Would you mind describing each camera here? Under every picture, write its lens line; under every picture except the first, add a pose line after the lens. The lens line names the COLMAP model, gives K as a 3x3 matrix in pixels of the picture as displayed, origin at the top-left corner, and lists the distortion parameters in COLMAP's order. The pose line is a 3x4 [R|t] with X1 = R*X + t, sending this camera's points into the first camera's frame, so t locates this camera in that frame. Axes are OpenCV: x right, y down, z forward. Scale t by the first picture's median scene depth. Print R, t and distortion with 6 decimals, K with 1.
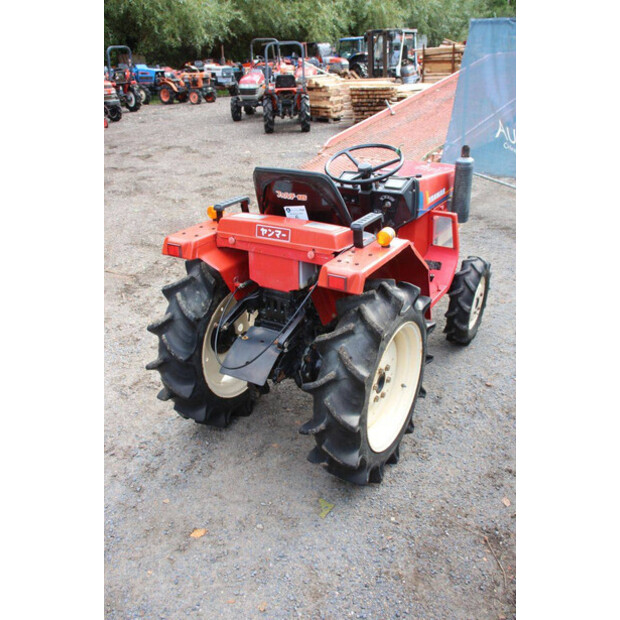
lens RADIAL K [[604.4, 0, 310.0], [0, 604.4, 310.0], [0, 0, 1]] dist [-0.145784, 0.242840]
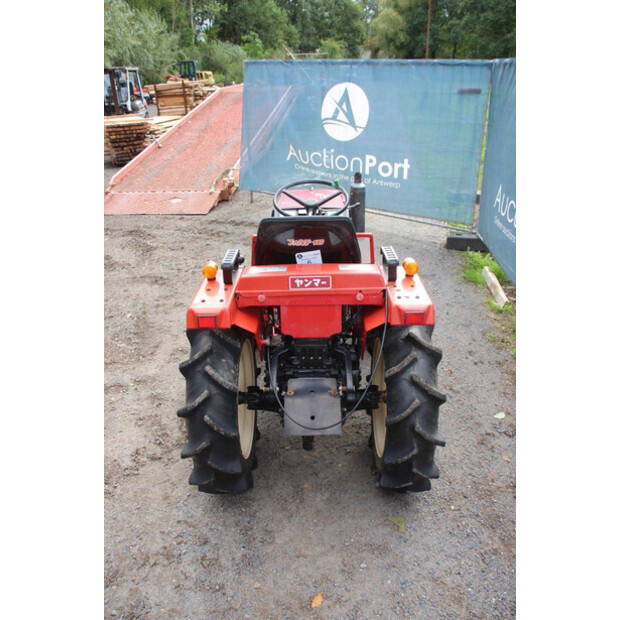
lens RADIAL K [[521.6, 0, 320.7], [0, 521.6, 320.3], [0, 0, 1]] dist [-0.082944, 0.009736]
pose [[0.847447, -0.224863, 0.480905, -0.389109], [0.214443, 0.973667, 0.077379, -0.107399], [-0.485641, 0.037552, 0.873351, 0.206519]]
